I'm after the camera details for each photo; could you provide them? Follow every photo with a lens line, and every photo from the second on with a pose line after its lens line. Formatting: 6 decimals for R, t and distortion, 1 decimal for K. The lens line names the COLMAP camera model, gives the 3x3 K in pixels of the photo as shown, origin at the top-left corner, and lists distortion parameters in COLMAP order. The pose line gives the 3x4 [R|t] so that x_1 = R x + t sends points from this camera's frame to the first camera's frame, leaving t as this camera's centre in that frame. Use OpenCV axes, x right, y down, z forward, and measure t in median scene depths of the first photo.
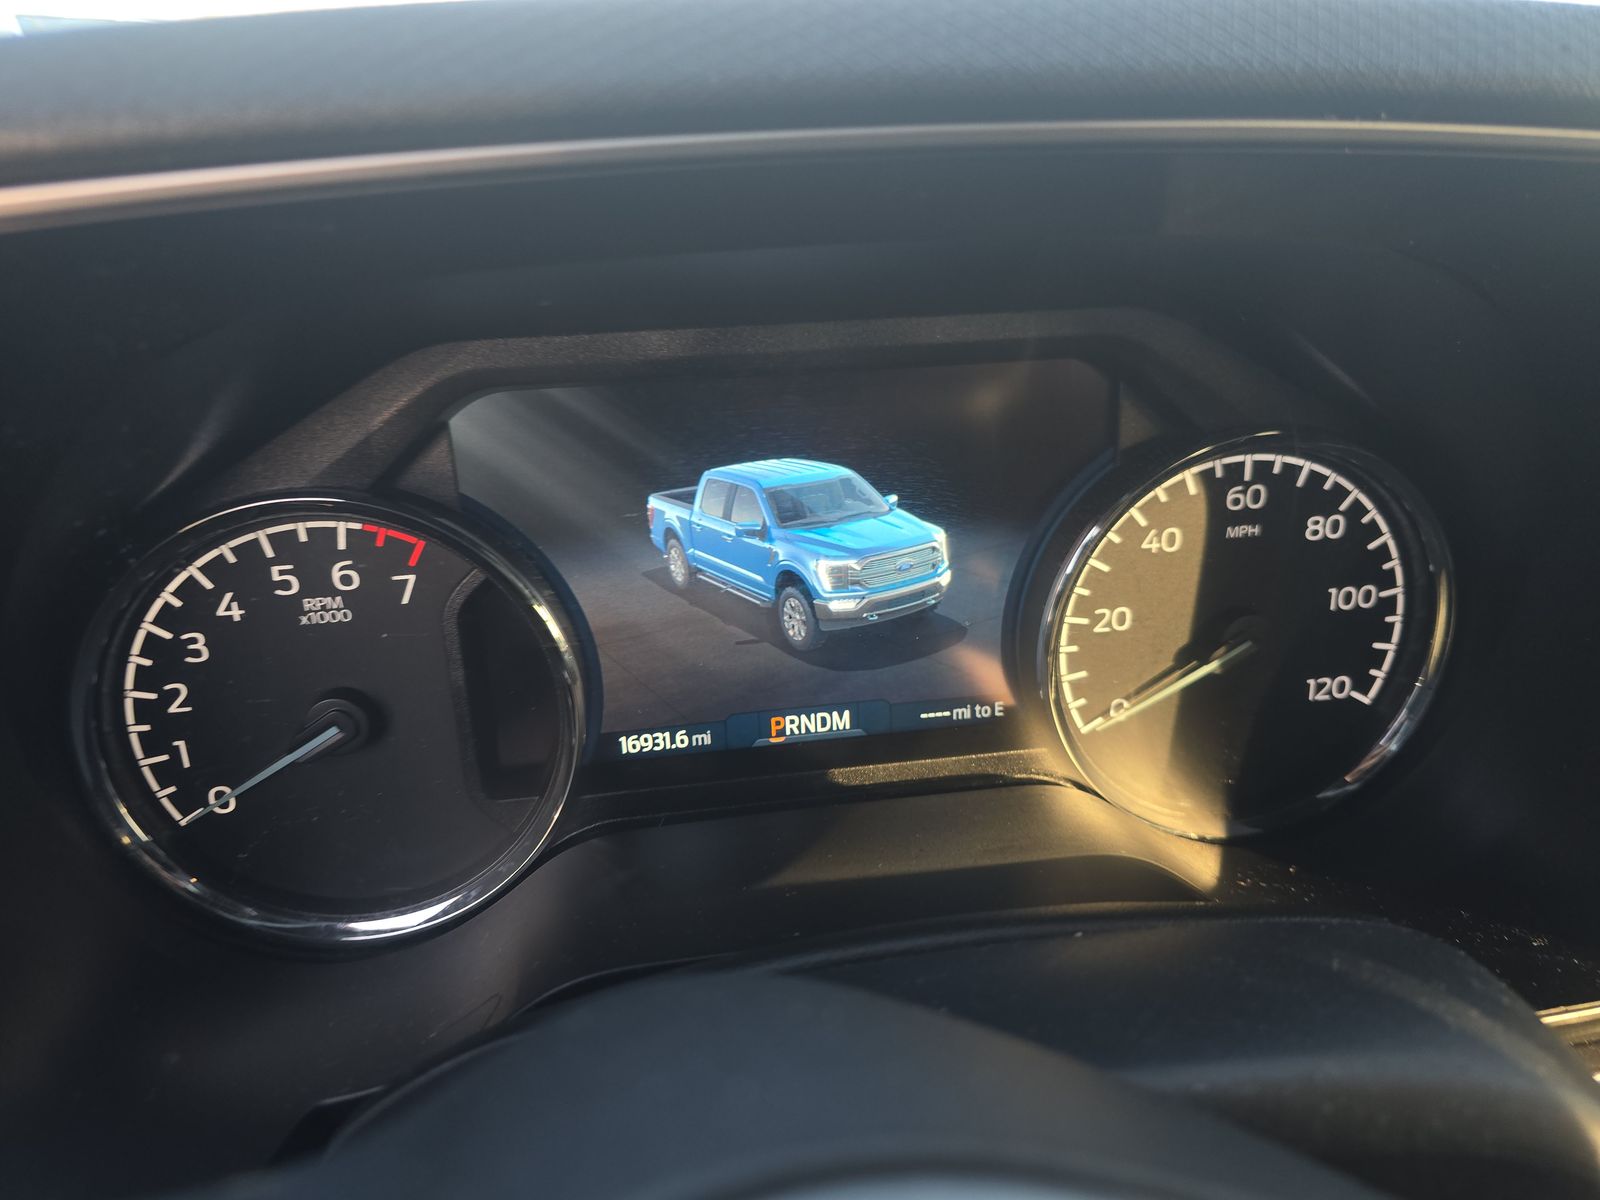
lens RADIAL K [[1092.4, 0, 796.0], [0, 1092.4, 623.1], [0, 0, 1]] dist [0.039586, -0.039950]
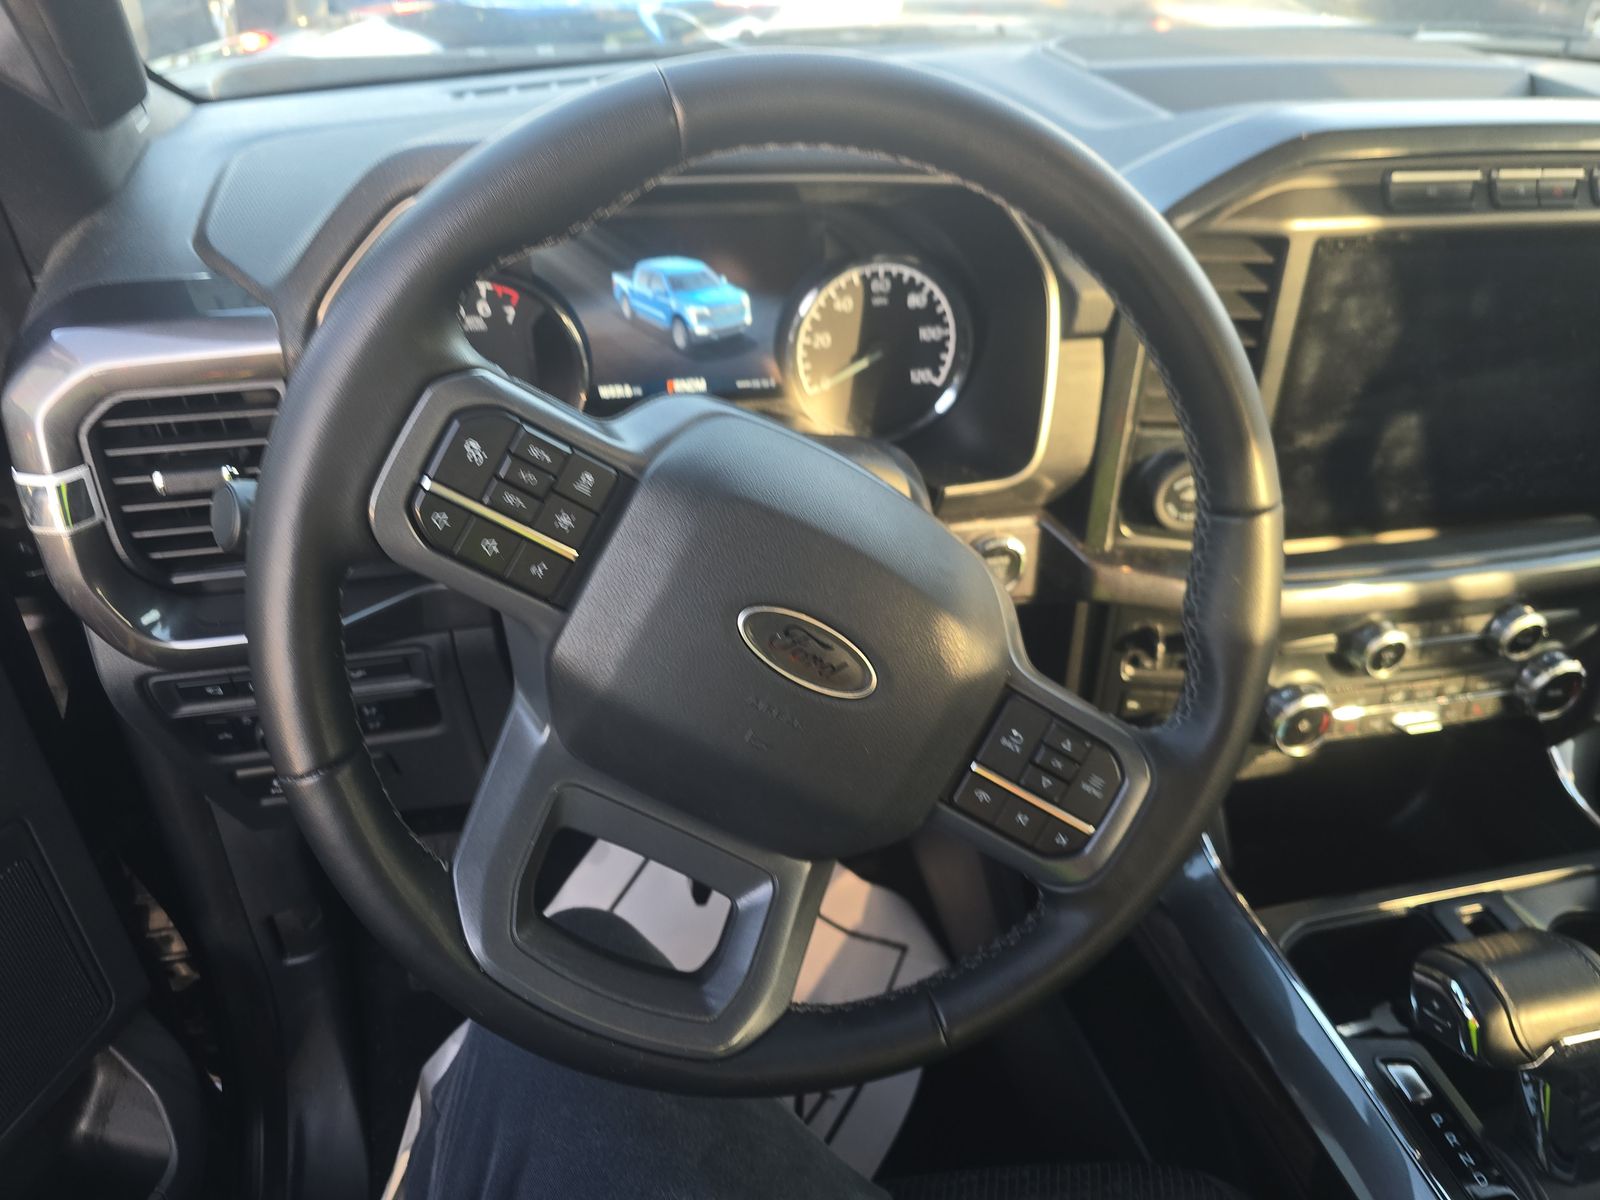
lens RADIAL K [[1092.4, 0, 796.0], [0, 1092.4, 623.1], [0, 0, 1]] dist [0.039586, -0.039950]
pose [[0.991878, -0.002466, 0.127169, -0.050128], [-0.026704, 0.973490, 0.227165, 0.052864], [-0.124358, -0.228716, 0.965518, -1.296409]]
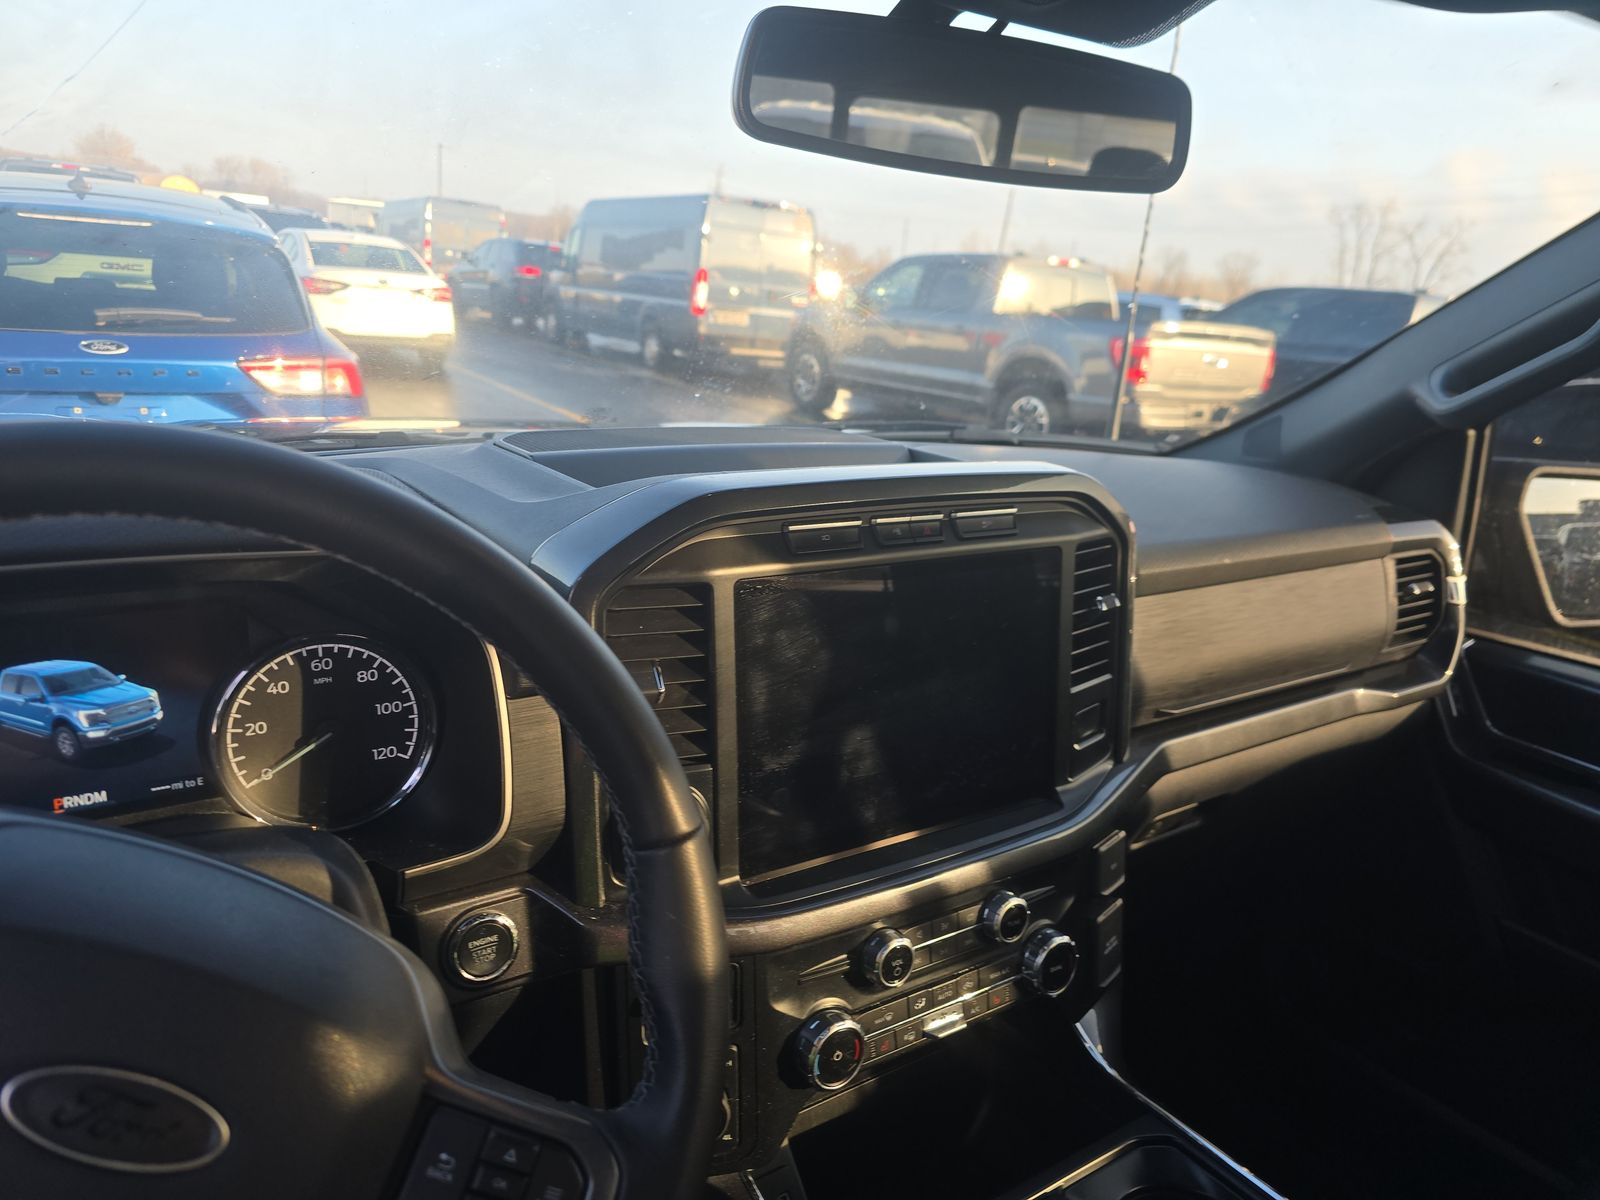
lens RADIAL K [[1092.4, 0, 796.0], [0, 1092.4, 623.1], [0, 0, 1]] dist [0.039586, -0.039950]
pose [[0.883685, -0.045421, 0.465872, 0.234043], [0.100355, 0.990522, -0.093784, 0.094528], [-0.457197, 0.129628, 0.879868, -1.264845]]
